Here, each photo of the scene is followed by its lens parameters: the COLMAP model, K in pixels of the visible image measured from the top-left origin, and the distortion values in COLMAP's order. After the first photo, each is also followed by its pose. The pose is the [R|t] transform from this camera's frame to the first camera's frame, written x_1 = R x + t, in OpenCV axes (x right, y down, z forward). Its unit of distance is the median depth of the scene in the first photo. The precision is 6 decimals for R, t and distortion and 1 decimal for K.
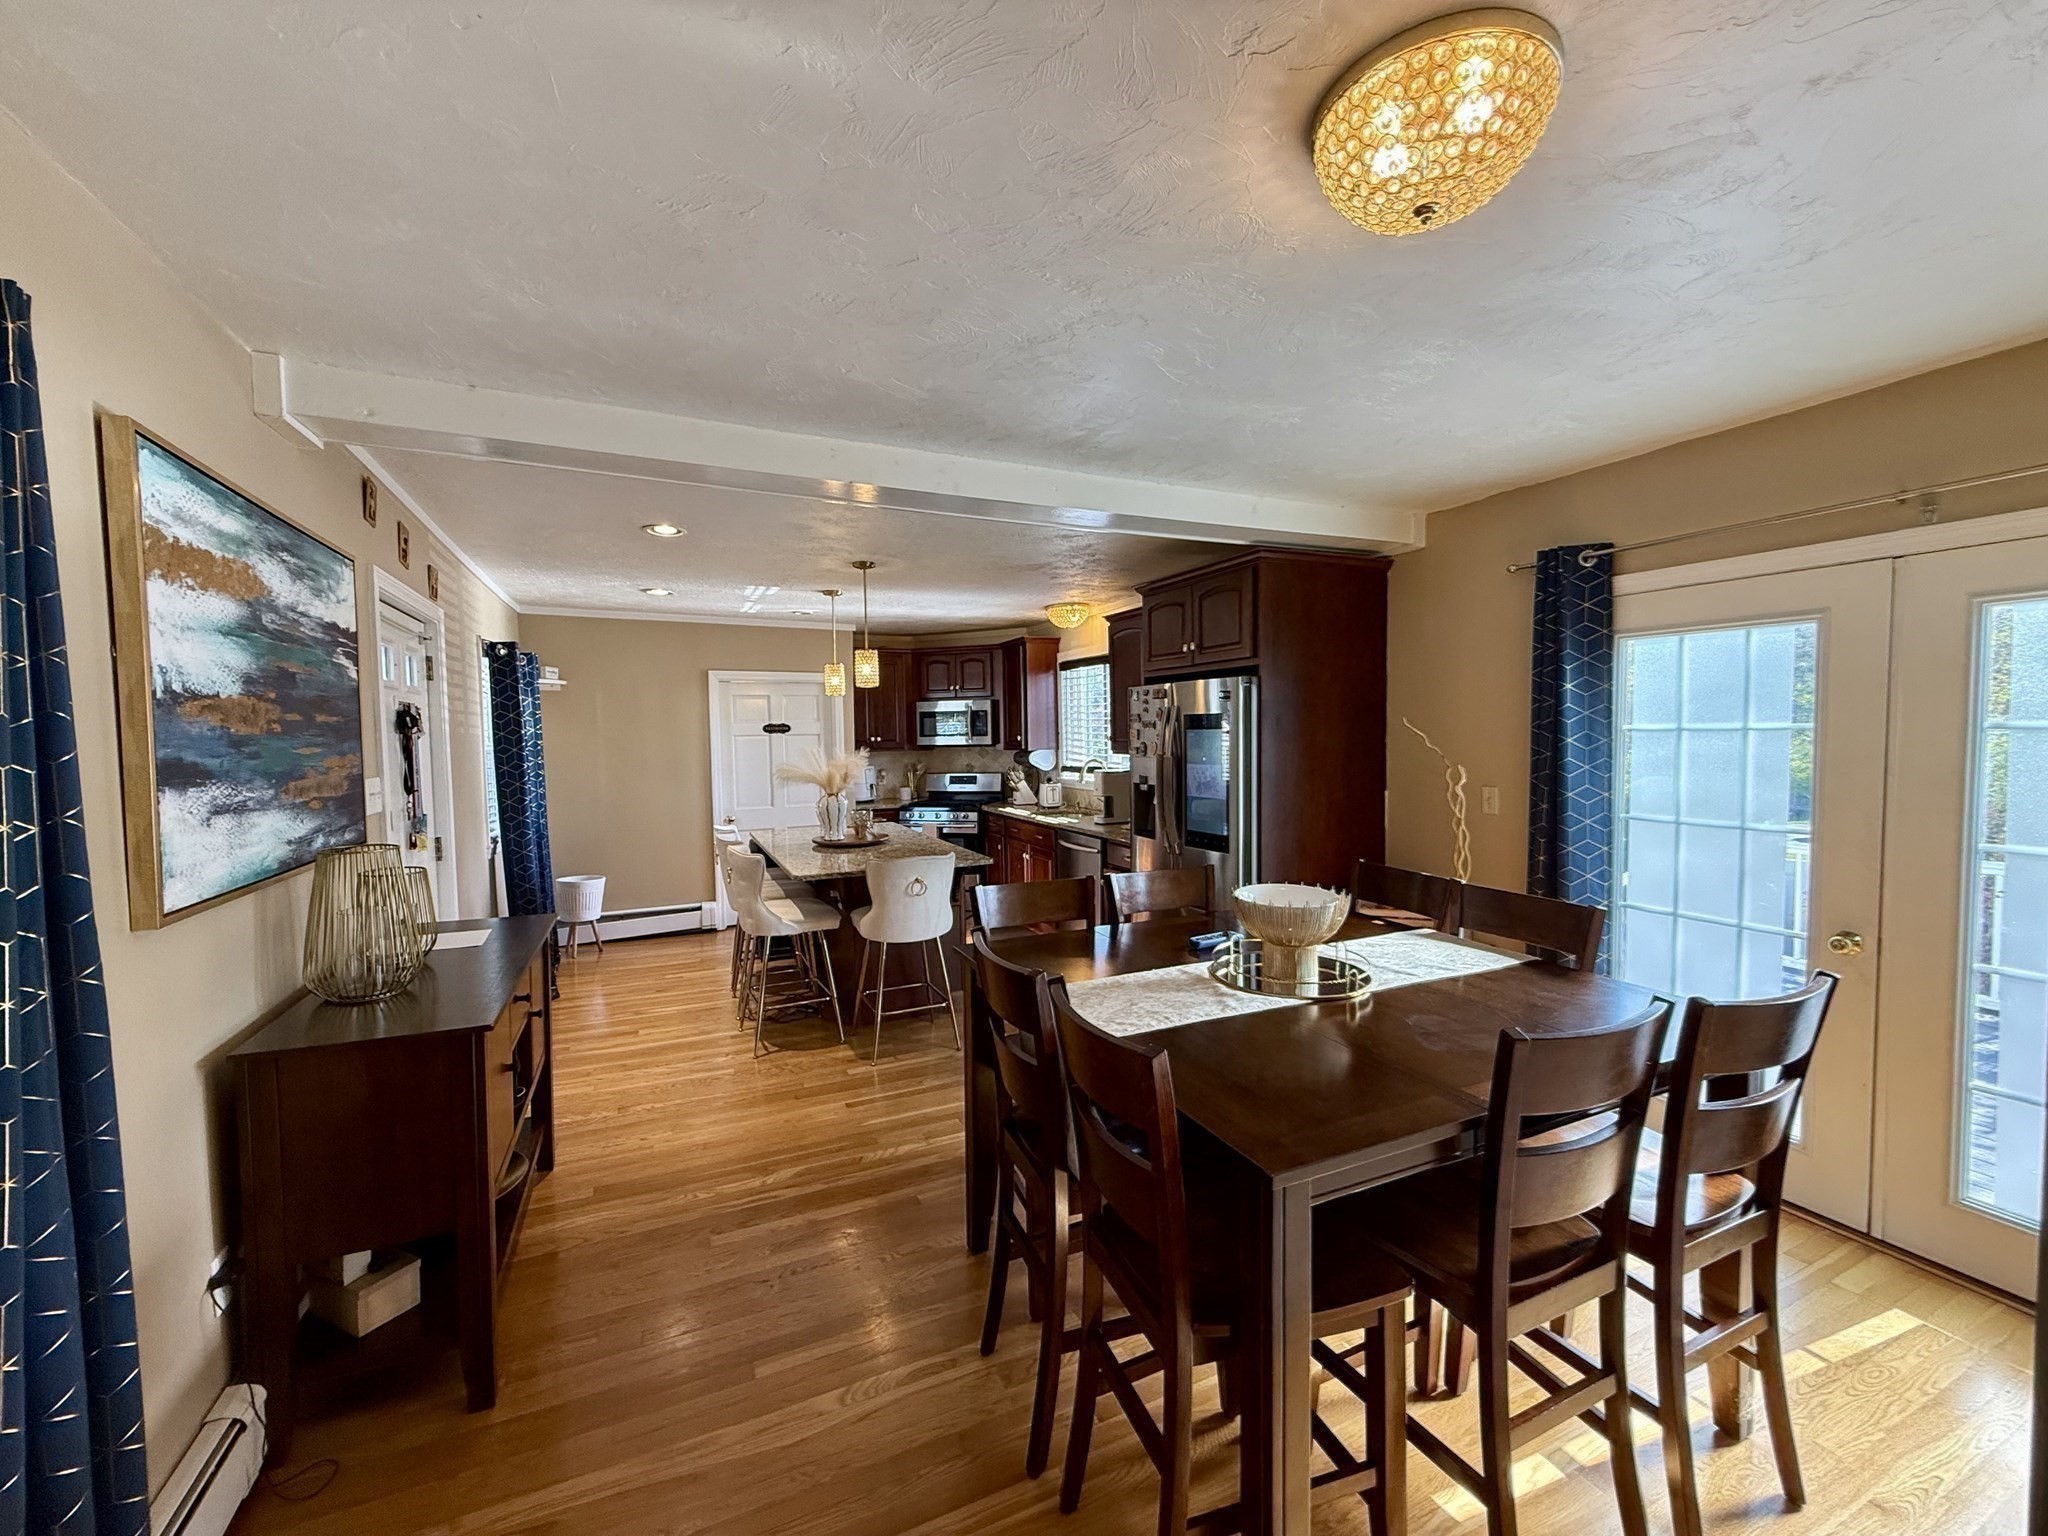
lens RADIAL K [[819.7, 0, 1021.0], [0, 819.7, 771.2], [0, 0, 1]] dist [-0.003115, -0.000477]
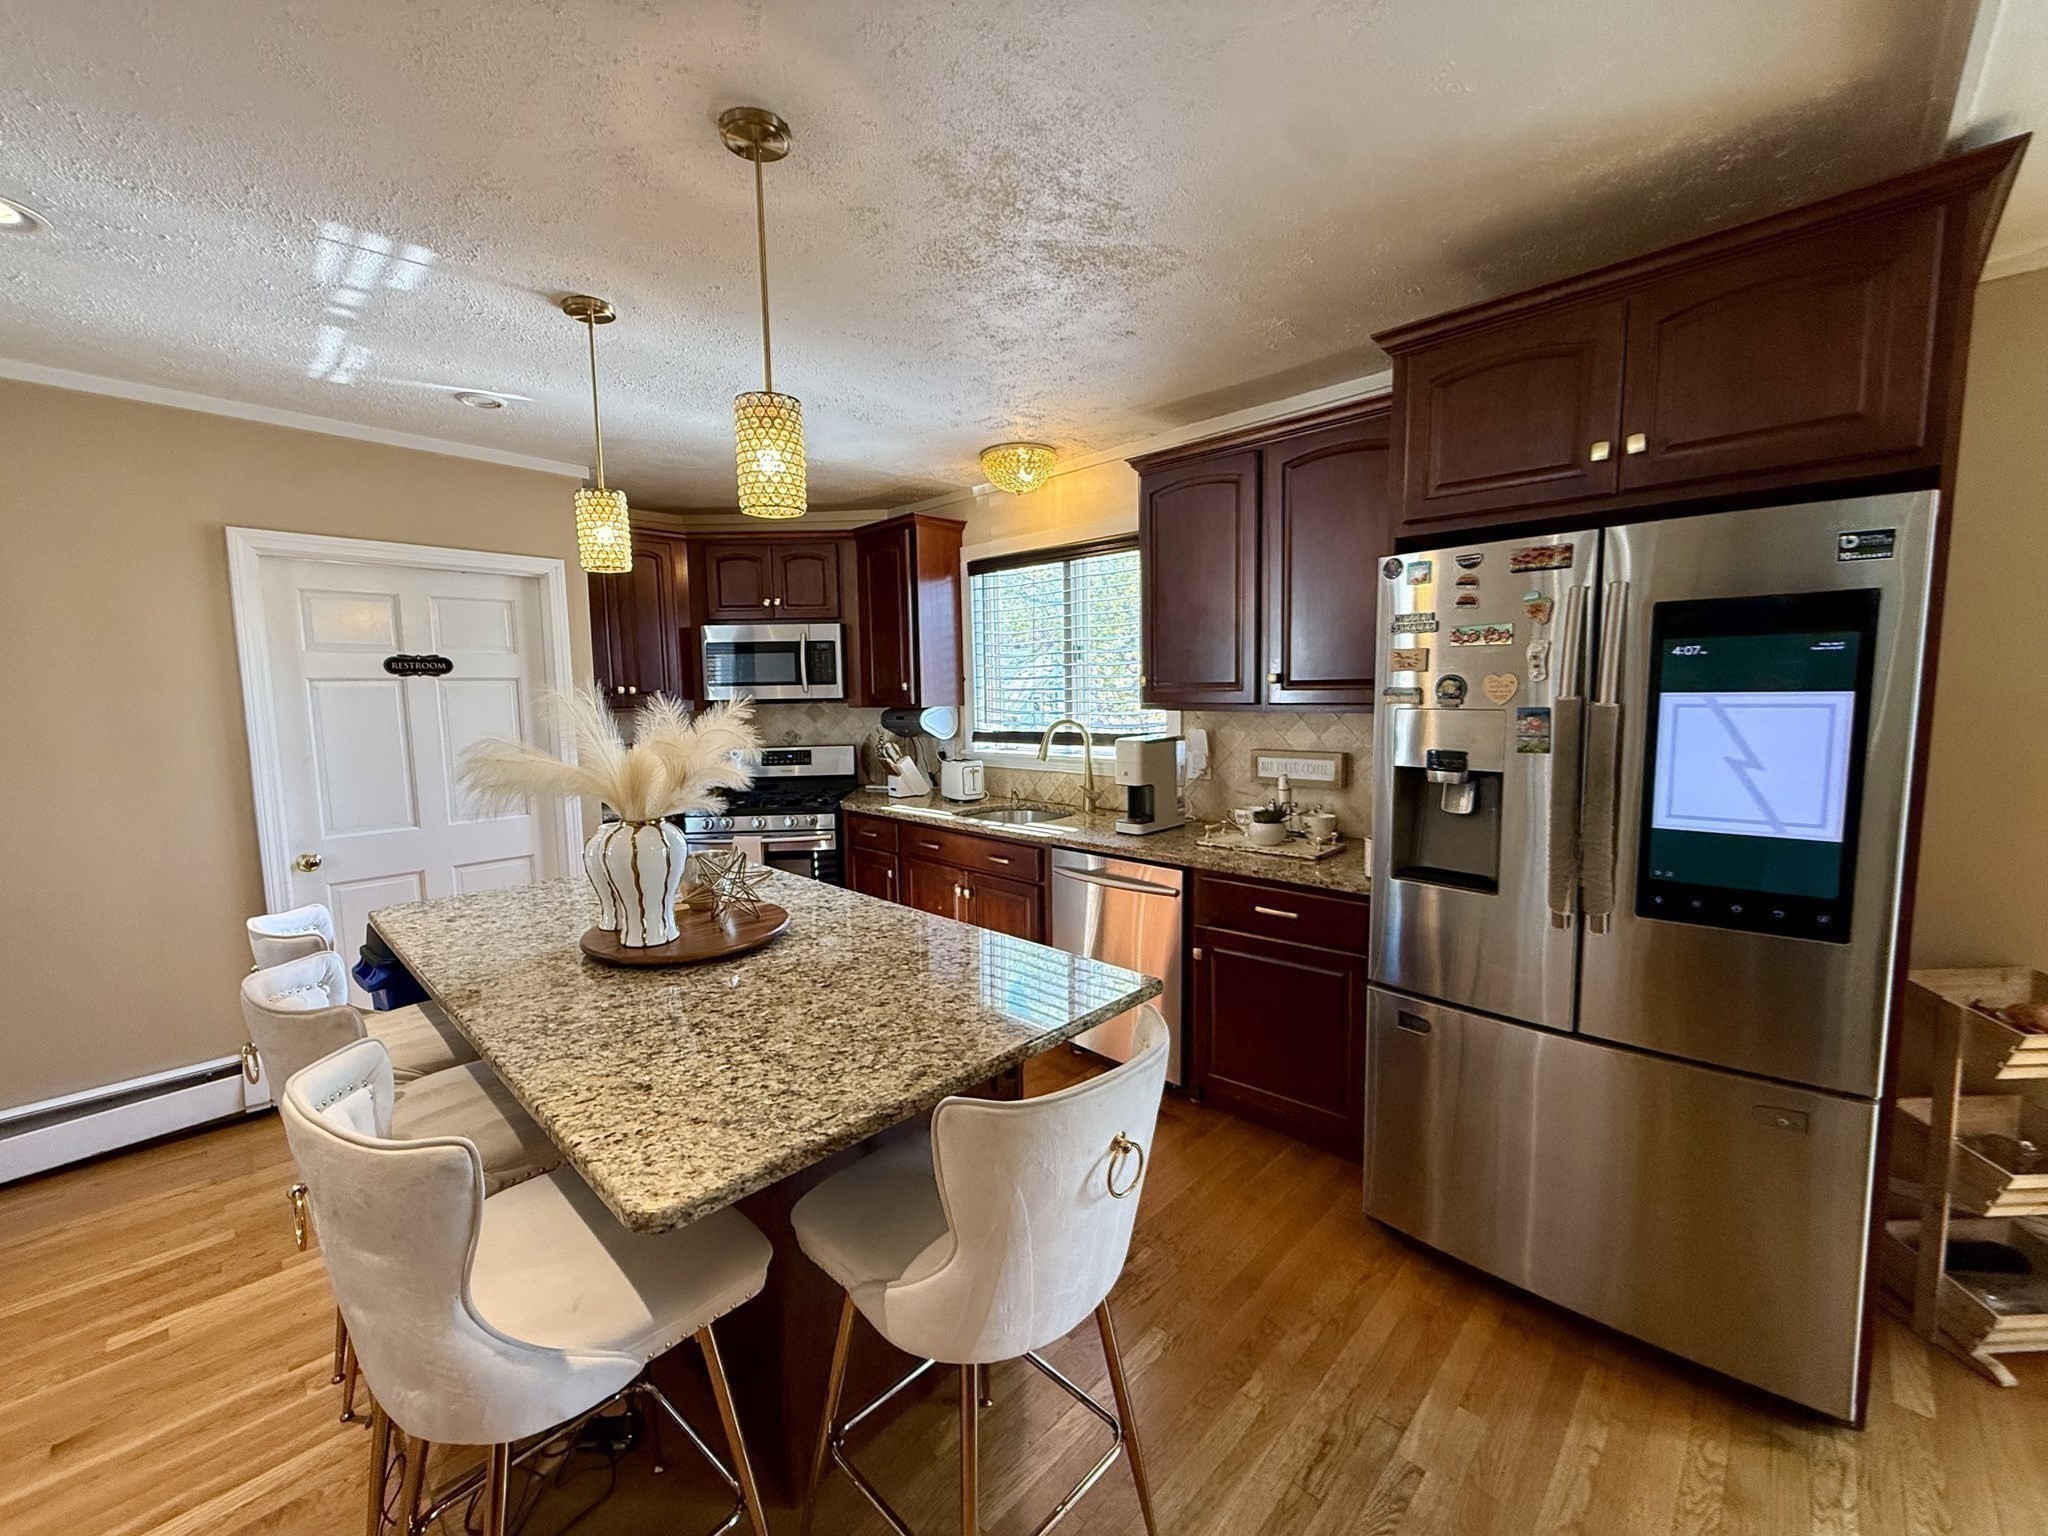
lens RADIAL K [[819.7, 0, 1024.1], [0, 819.7, 768.7], [0, 0, 1]] dist [-0.003115, -0.000477]
pose [[0.931386, -0.036182, 0.362230, -0.148321], [0.020557, 0.998688, 0.046898, -0.007369], [-0.363451, -0.036234, 0.930908, 0.436805]]
